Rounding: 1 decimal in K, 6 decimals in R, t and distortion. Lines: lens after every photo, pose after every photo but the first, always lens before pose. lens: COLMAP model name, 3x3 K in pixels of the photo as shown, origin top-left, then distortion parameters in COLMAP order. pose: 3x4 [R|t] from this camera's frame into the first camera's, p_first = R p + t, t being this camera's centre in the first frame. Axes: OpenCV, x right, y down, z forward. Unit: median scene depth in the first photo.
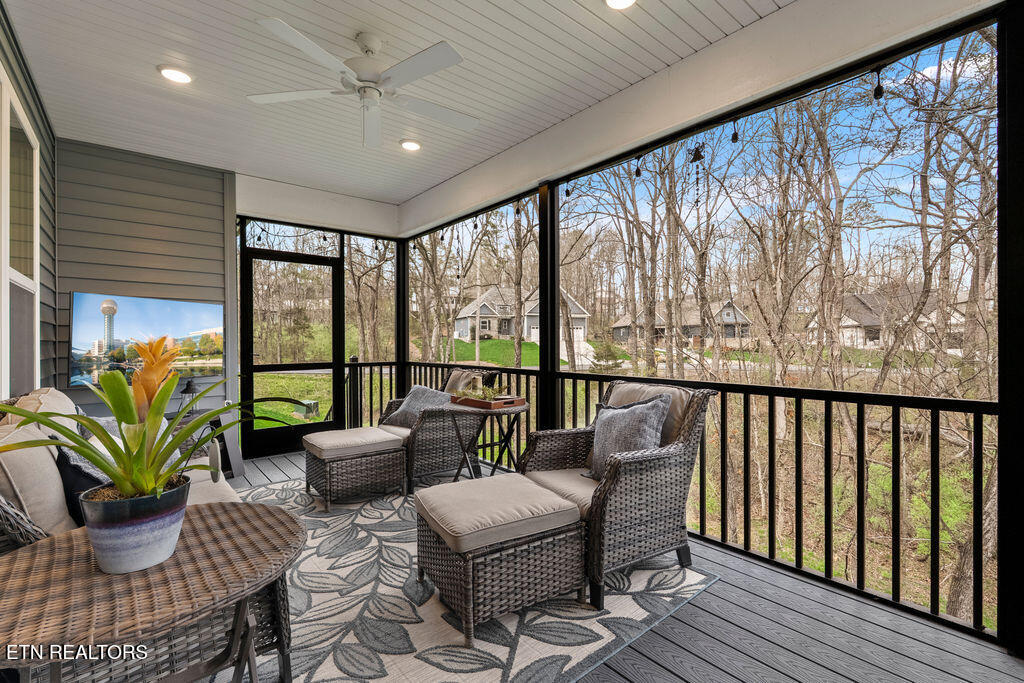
lens RADIAL K [[452.7, 0, 520.7], [0, 452.7, 343.4], [0, 0, 1]] dist [0.001023, 0.000115]
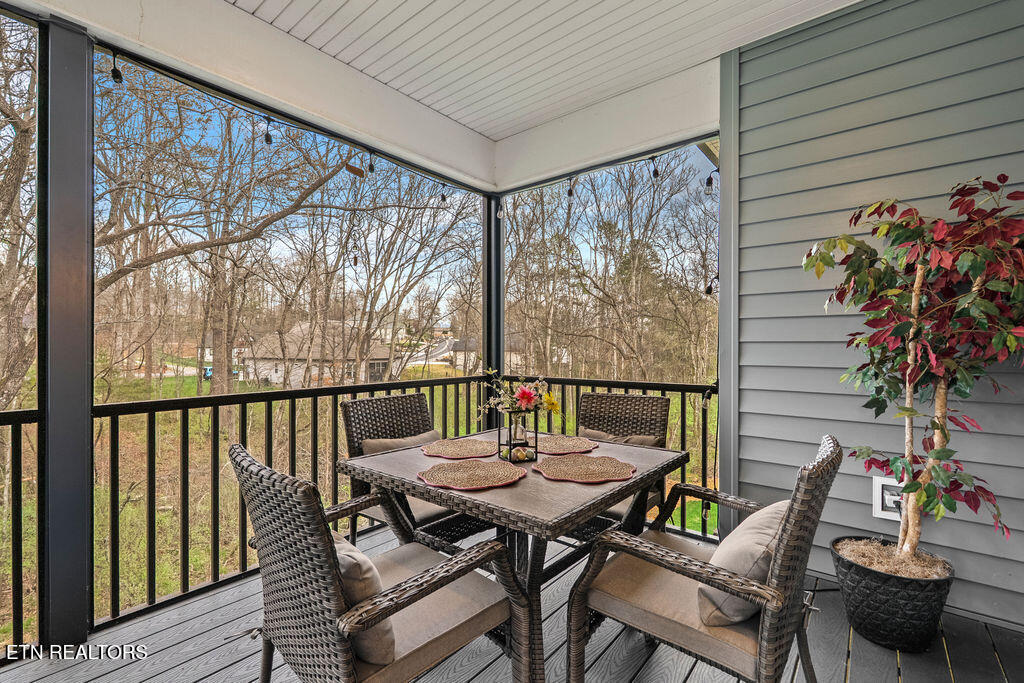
lens RADIAL K [[452.7, 0, 520.7], [0, 452.7, 343.4], [0, 0, 1]] dist [0.001023, 0.000115]
pose [[-0.193065, 0.009289, 0.981142, -0.480382], [0.007231, 0.999942, -0.008044, 0.000410], [-0.981159, 0.005542, -0.193121, 0.563227]]
